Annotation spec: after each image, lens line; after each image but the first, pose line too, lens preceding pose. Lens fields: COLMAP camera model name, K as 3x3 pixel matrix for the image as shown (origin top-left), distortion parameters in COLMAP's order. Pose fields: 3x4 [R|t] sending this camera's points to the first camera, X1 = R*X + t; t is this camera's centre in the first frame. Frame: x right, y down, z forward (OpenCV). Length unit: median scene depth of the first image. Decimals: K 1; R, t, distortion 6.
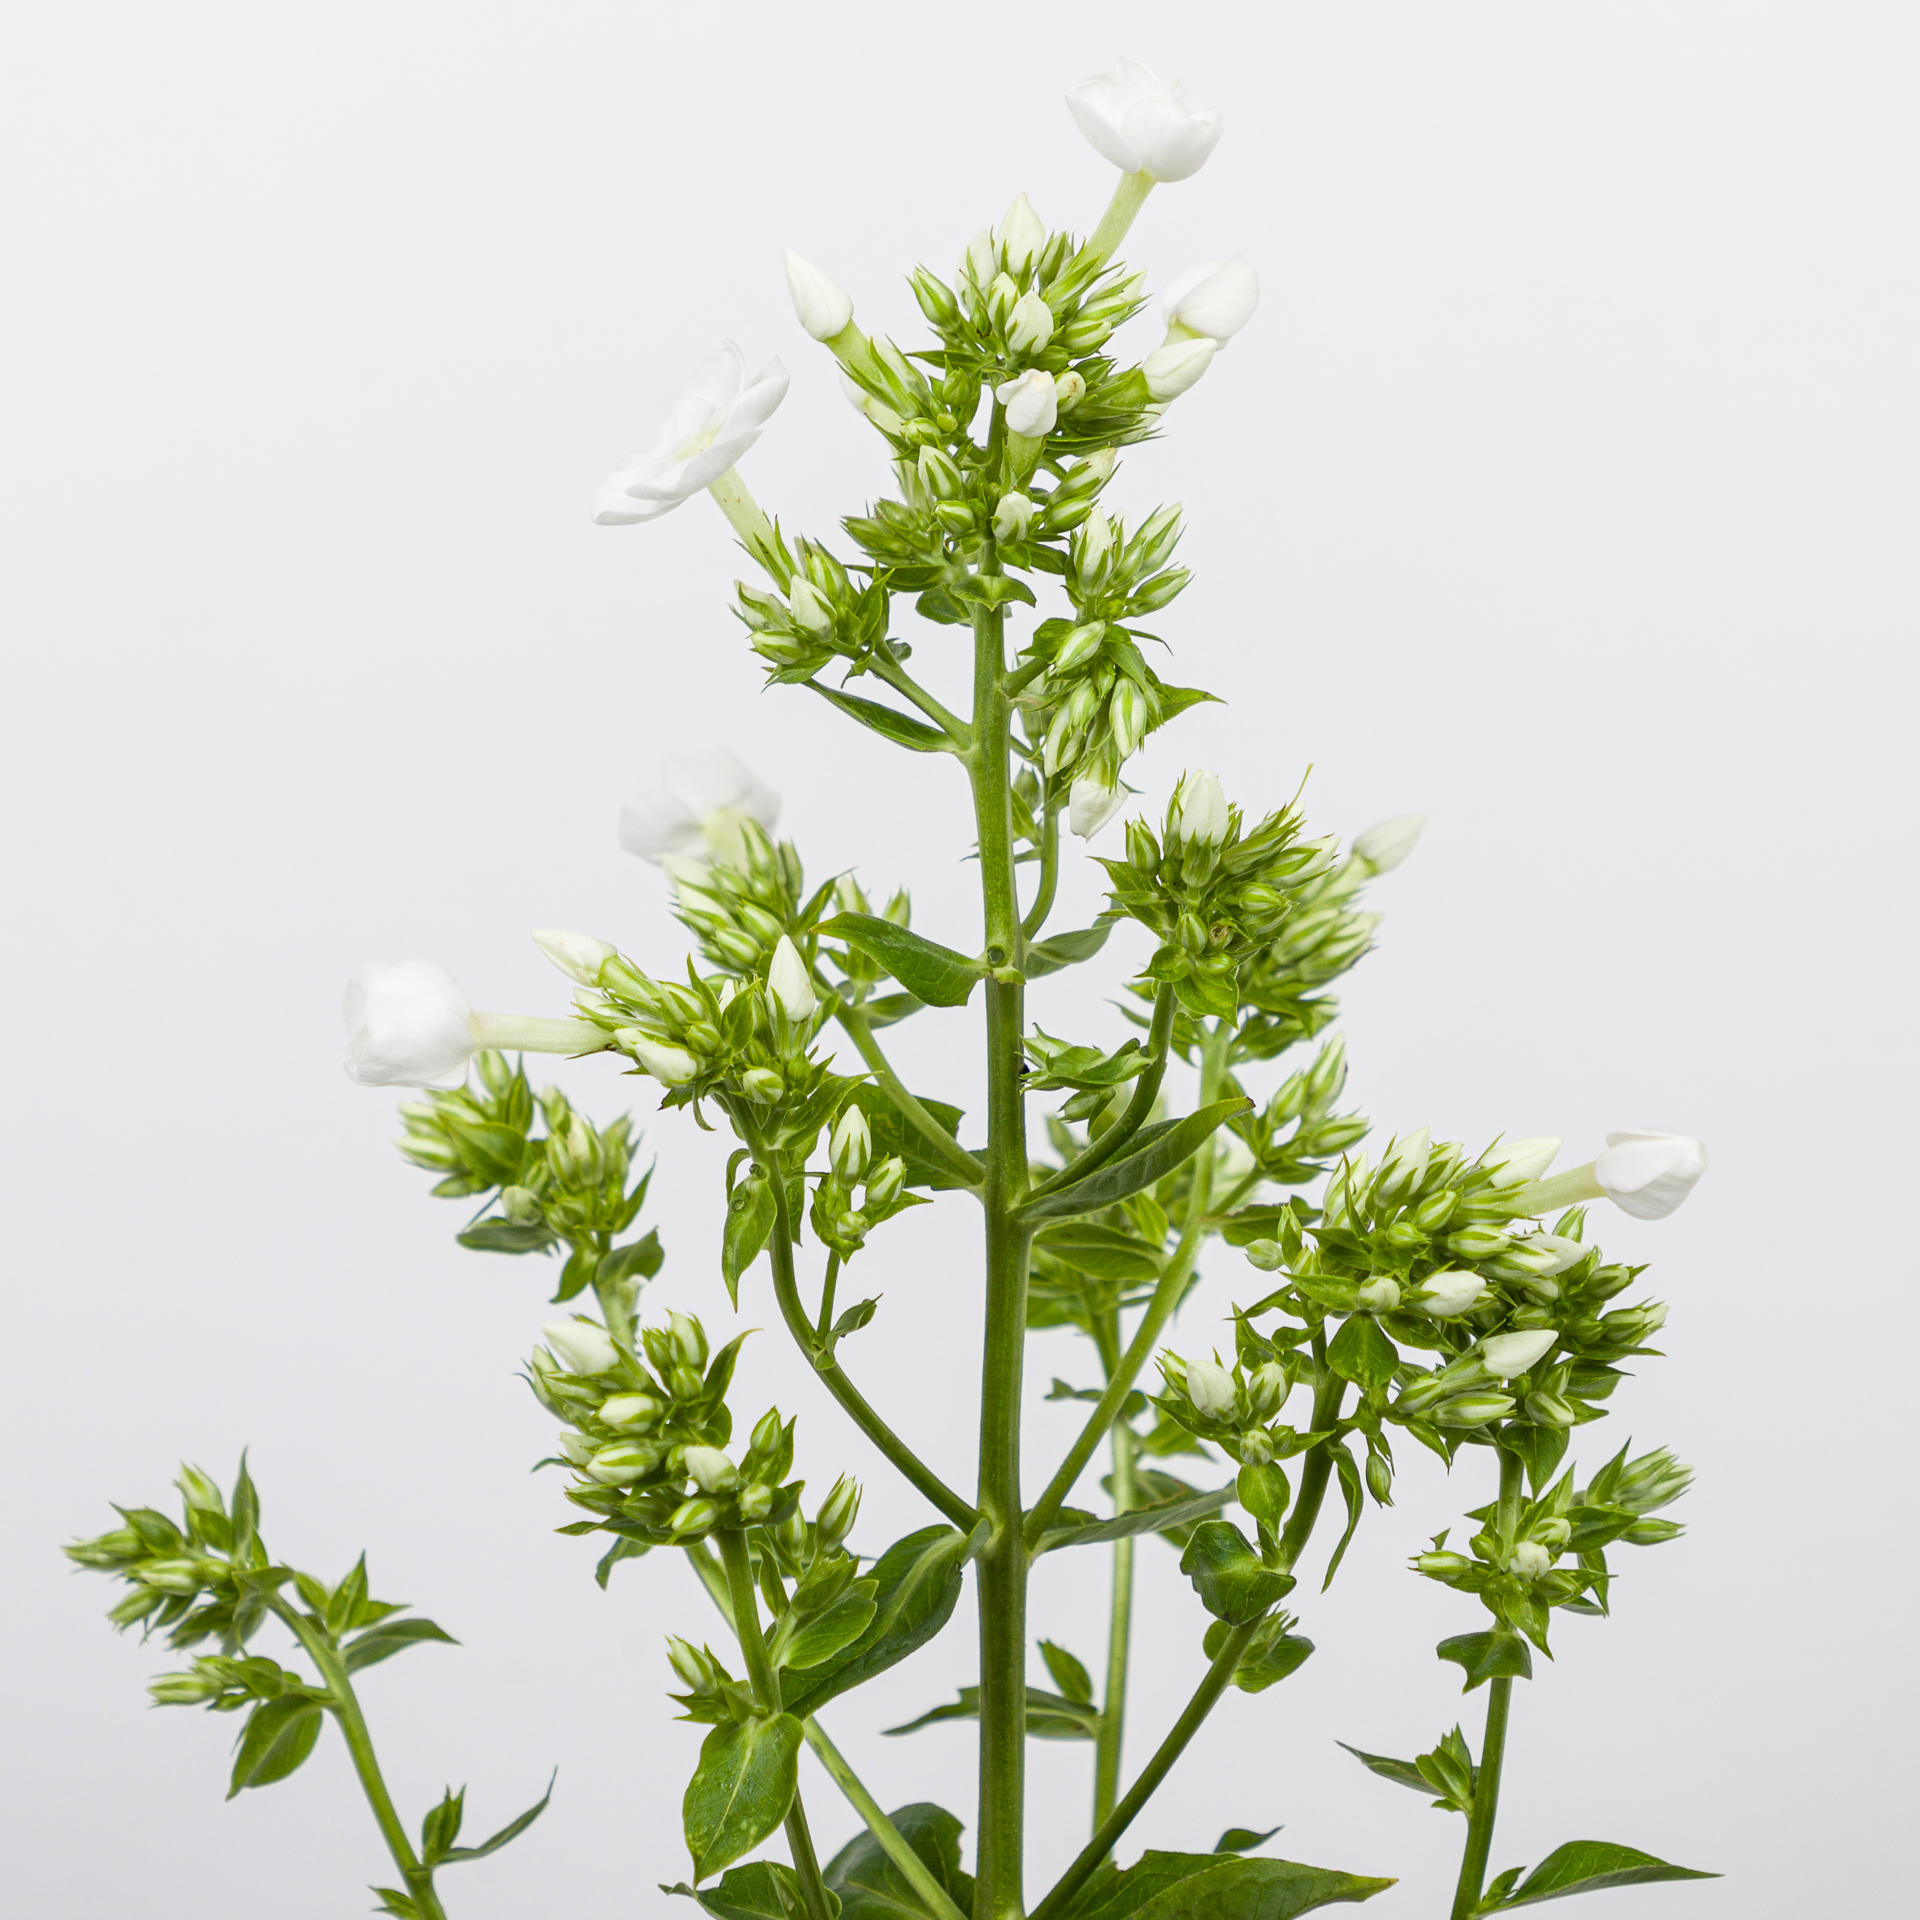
lens RADIAL K [[5648.8, 0, 955.2], [0, 5648.8, 960.5], [0, 0, 1]] dist [-0.004811, 0.000000]
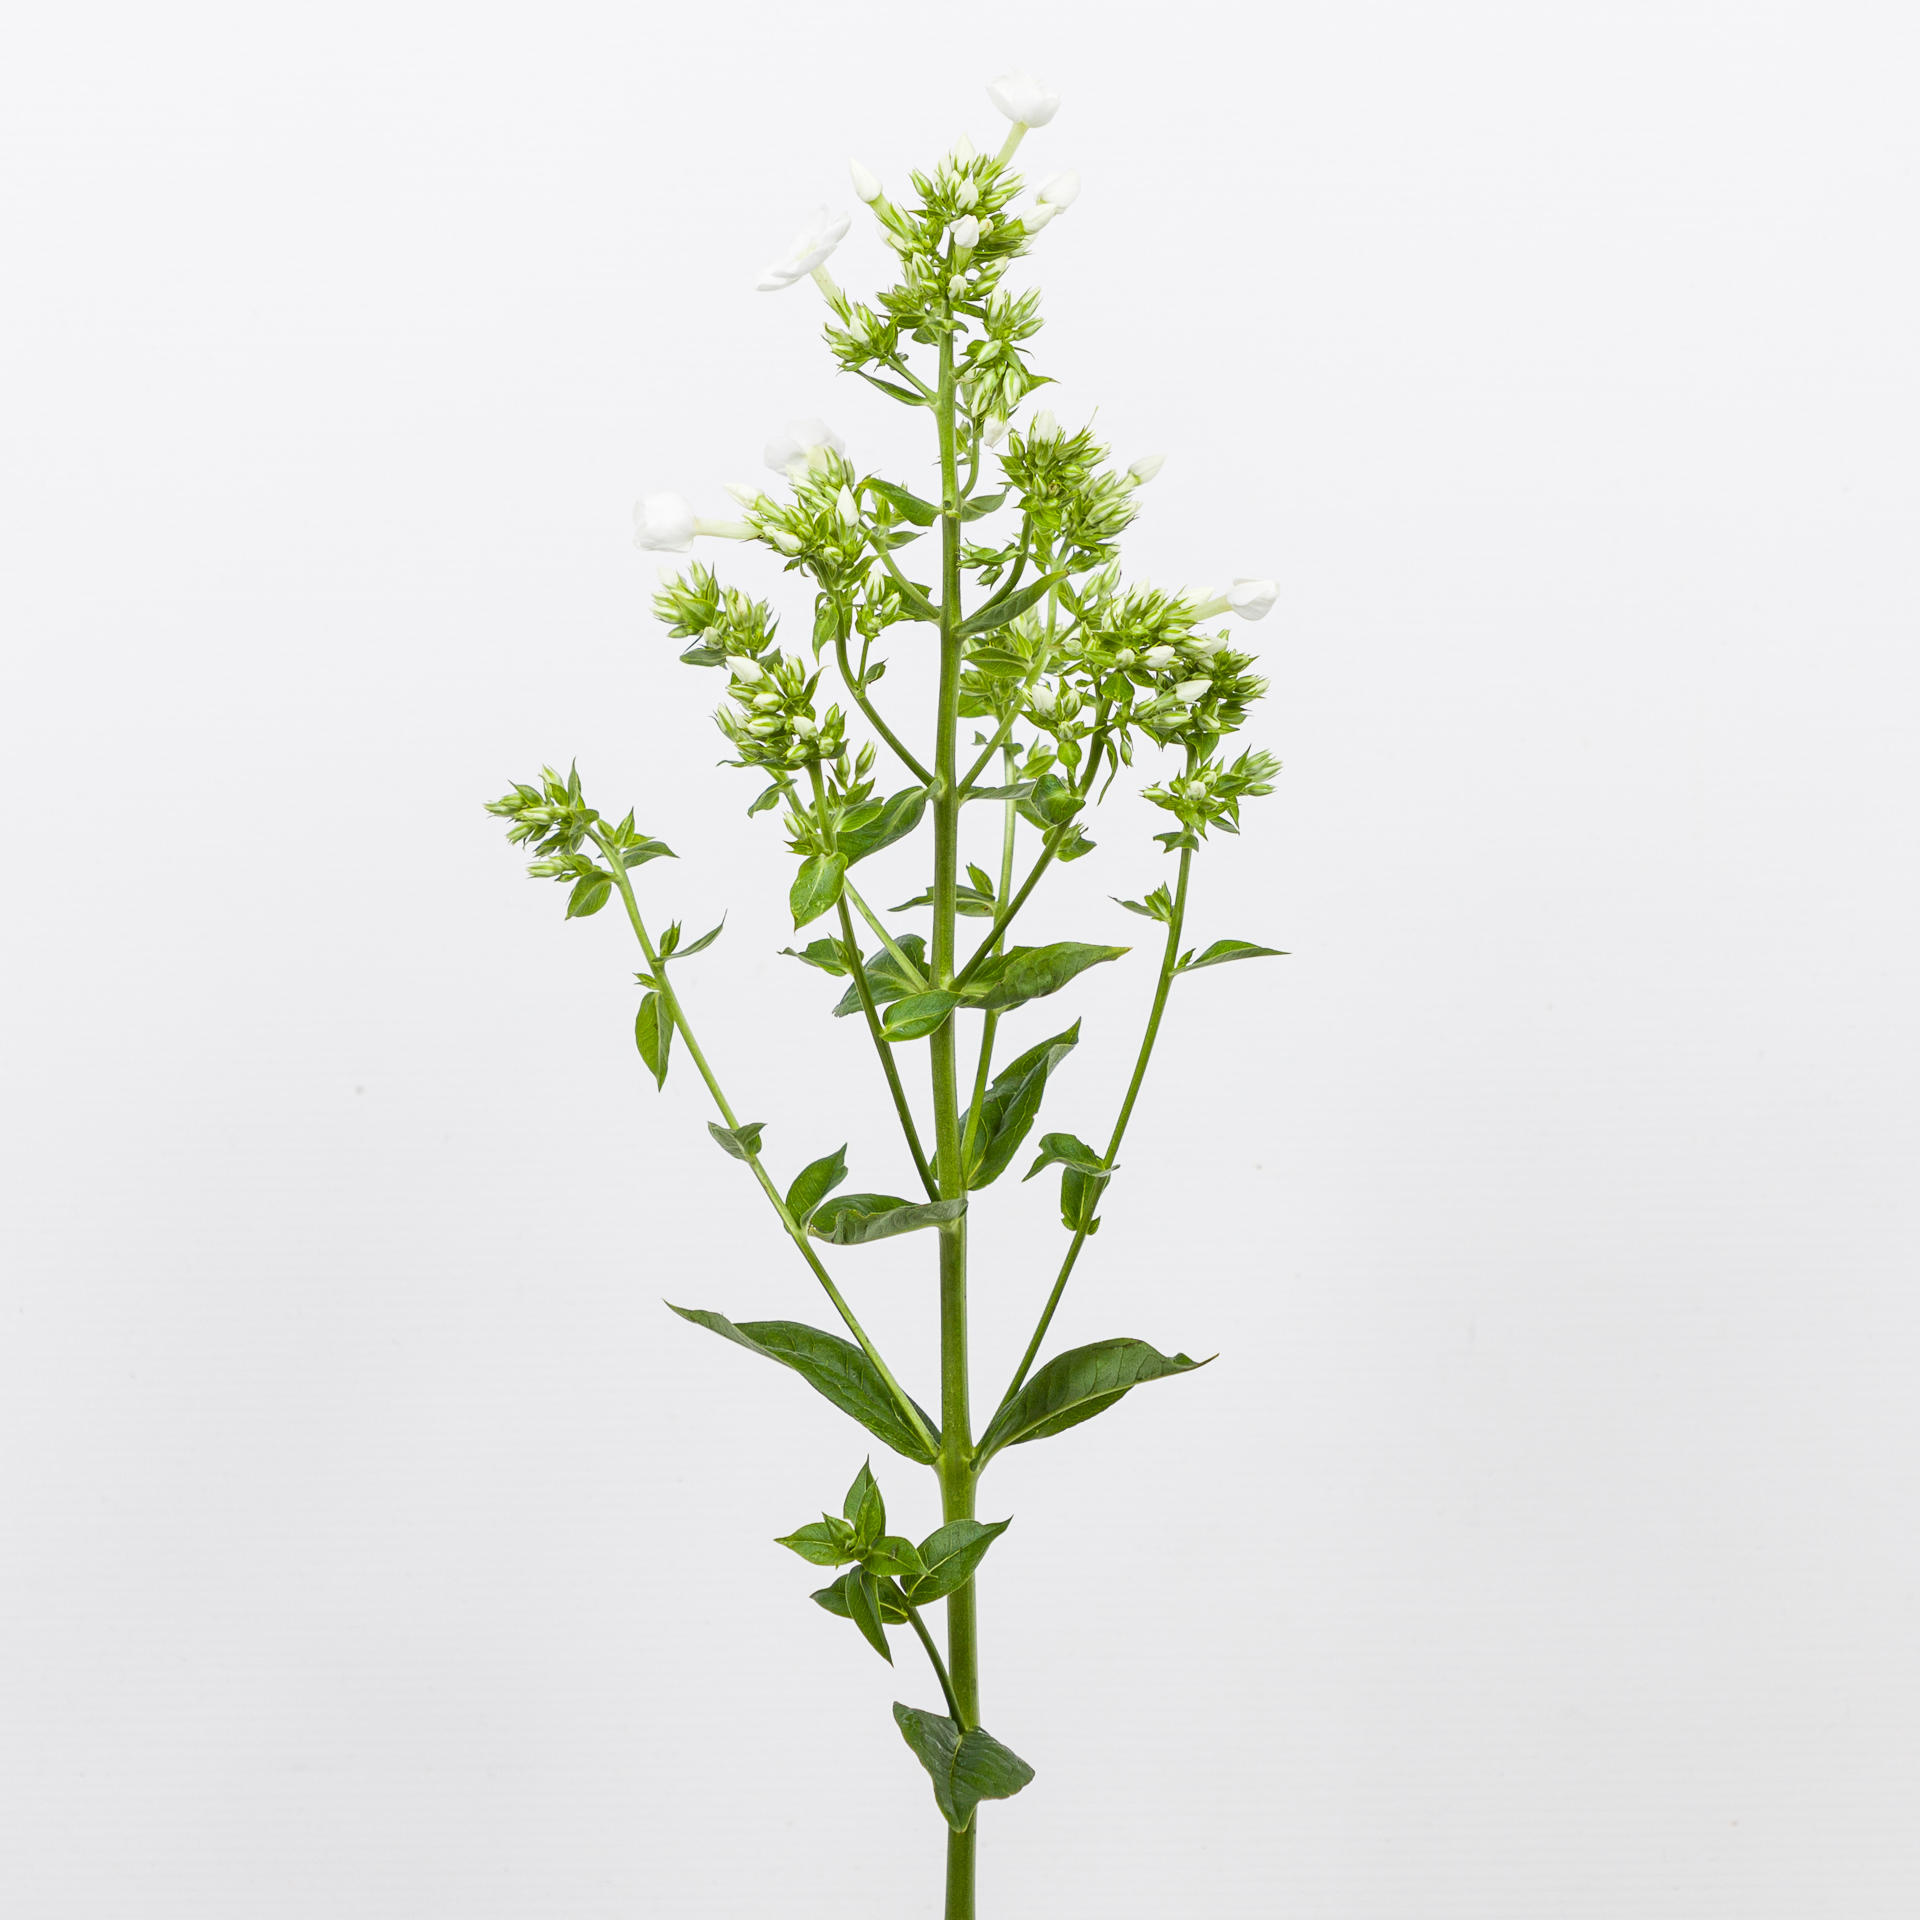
lens RADIAL K [[4477.2, 0, 965.8], [0, 4477.2, 959.1], [0, 0, 1]] dist [-0.014726, 0.000000]
pose [[0.999857, 0.016021, -0.005488, 0.025778], [-0.015975, 0.999839, 0.008183, 0.152435], [0.005619, -0.008094, 0.999951, -0.639630]]
